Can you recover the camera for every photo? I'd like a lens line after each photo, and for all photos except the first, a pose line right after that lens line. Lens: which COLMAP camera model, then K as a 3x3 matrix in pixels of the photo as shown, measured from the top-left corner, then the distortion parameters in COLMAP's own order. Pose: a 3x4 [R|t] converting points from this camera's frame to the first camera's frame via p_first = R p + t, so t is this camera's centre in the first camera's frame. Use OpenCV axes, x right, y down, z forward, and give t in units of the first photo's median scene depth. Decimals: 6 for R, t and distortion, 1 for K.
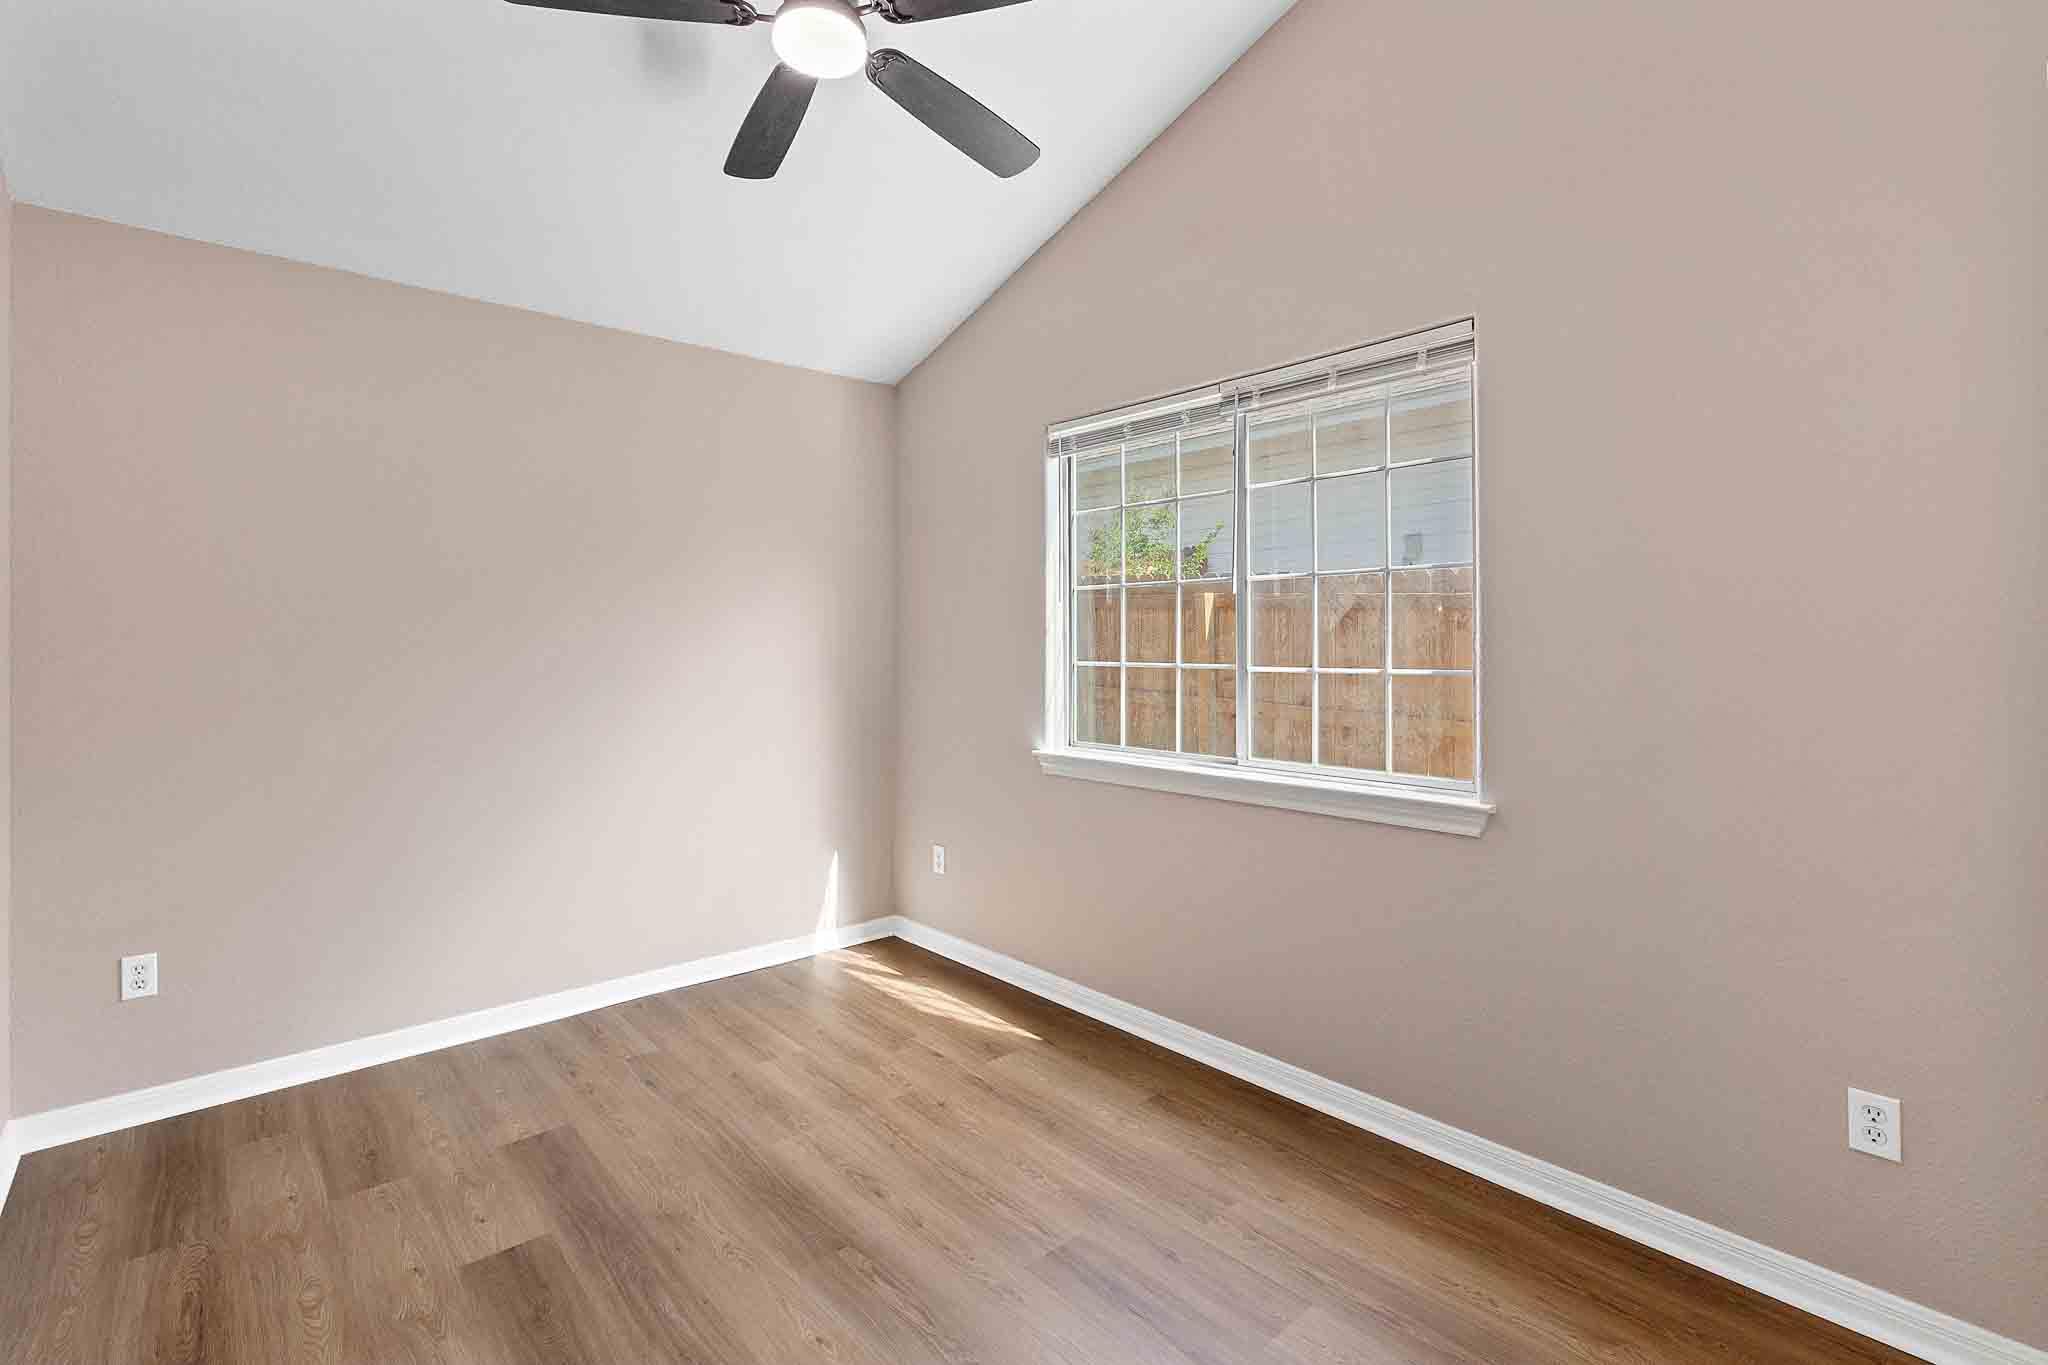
lens RADIAL K [[951.8, 0, 1000.9], [0, 951.8, 676.8], [0, 0, 1]] dist [-0.001607, 0.015525]
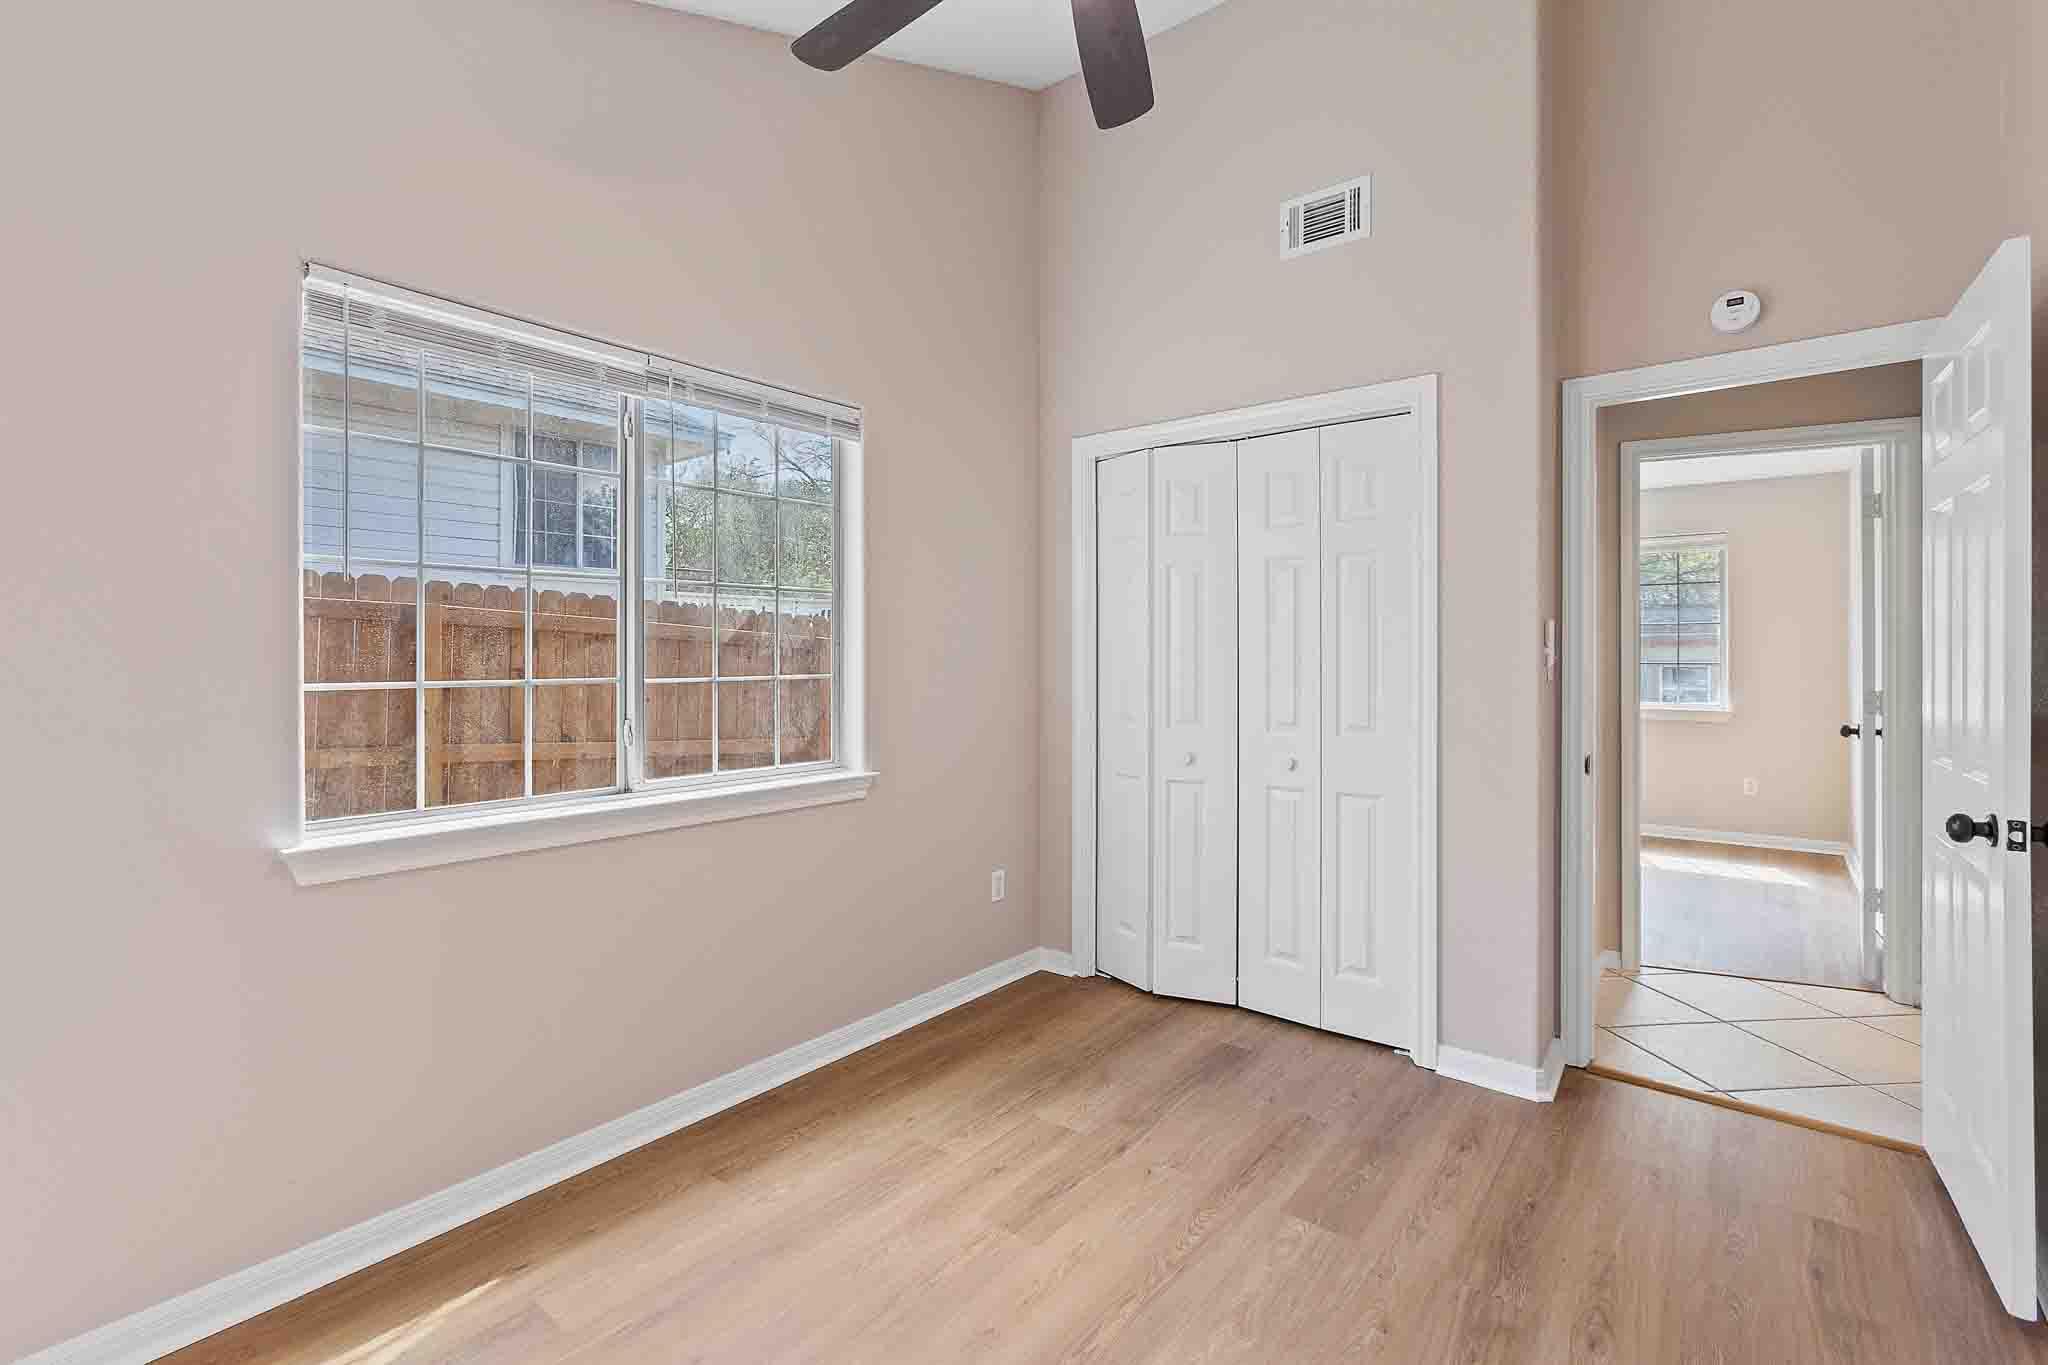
lens RADIAL K [[951.8, 0, 1000.9], [0, 951.8, 676.8], [0, 0, 1]] dist [-0.001607, 0.015525]
pose [[-0.179031, -0.030113, 0.983382, -0.695165], [0.027876, 0.998975, 0.035666, -0.035730], [-0.983448, 0.033798, -0.178008, 0.850474]]
